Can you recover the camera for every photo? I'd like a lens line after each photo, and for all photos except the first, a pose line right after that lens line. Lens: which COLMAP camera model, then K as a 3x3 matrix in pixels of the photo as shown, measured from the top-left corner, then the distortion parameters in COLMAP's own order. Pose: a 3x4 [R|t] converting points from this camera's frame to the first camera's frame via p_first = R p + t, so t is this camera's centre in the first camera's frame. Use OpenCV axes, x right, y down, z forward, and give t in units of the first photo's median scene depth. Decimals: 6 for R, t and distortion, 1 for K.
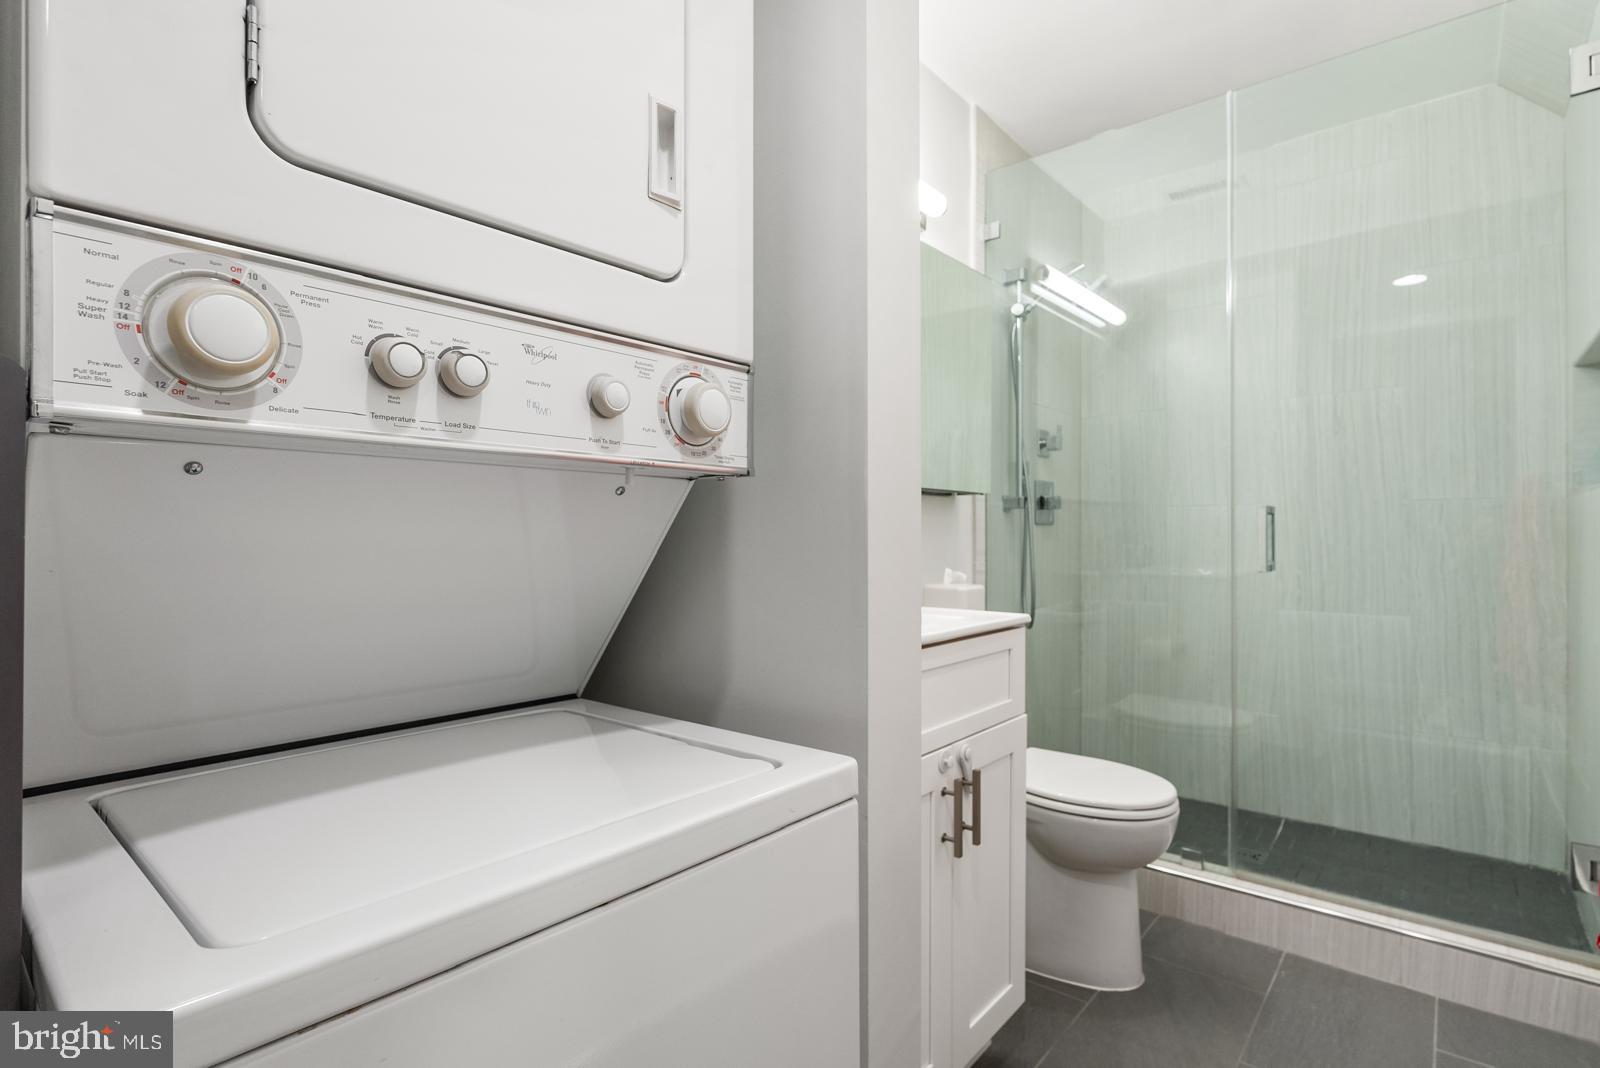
lens RADIAL K [[775.1, 0, 801.8], [0, 775.1, 529.4], [0, 0, 1]] dist [0.001994, -0.000866]
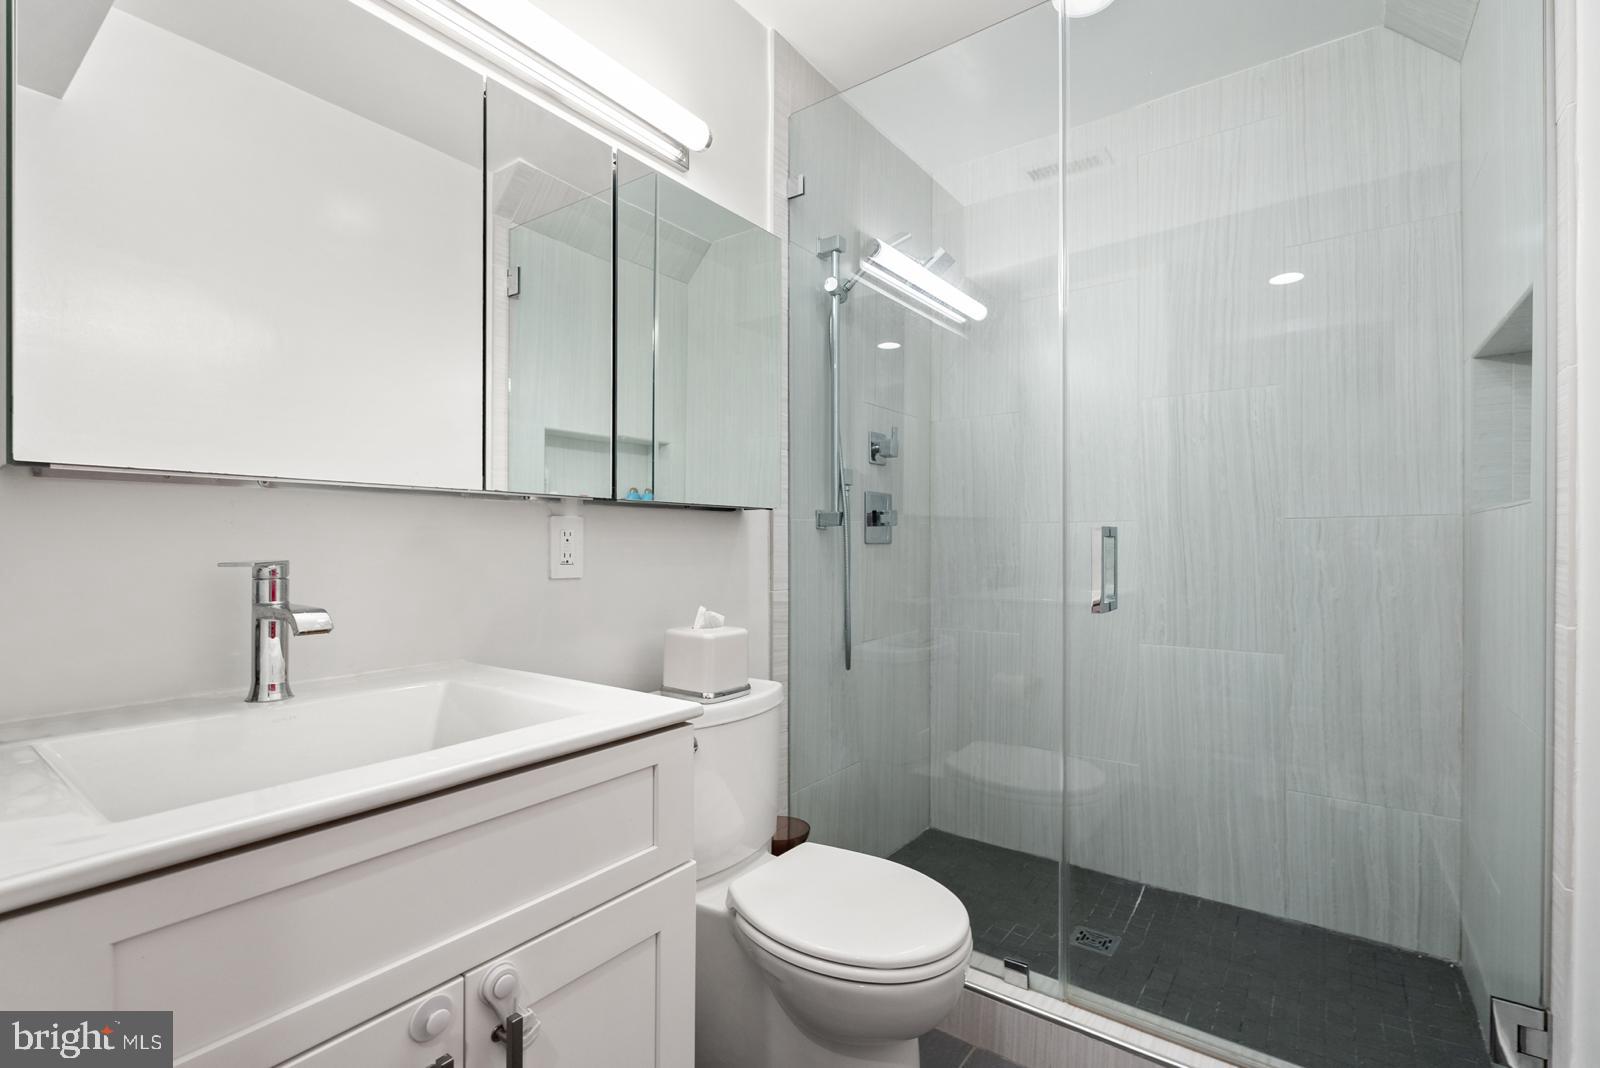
lens RADIAL K [[717.5, 0, 795.8], [0, 717.5, 536.5], [0, 0, 1]] dist [-0.001355, 0.001435]
pose [[0.998154, 0.003111, 0.060661, 0.195156], [-0.003080, 0.999995, -0.000592, -0.015255], [-0.060663, 0.000404, 0.998158, 0.239004]]
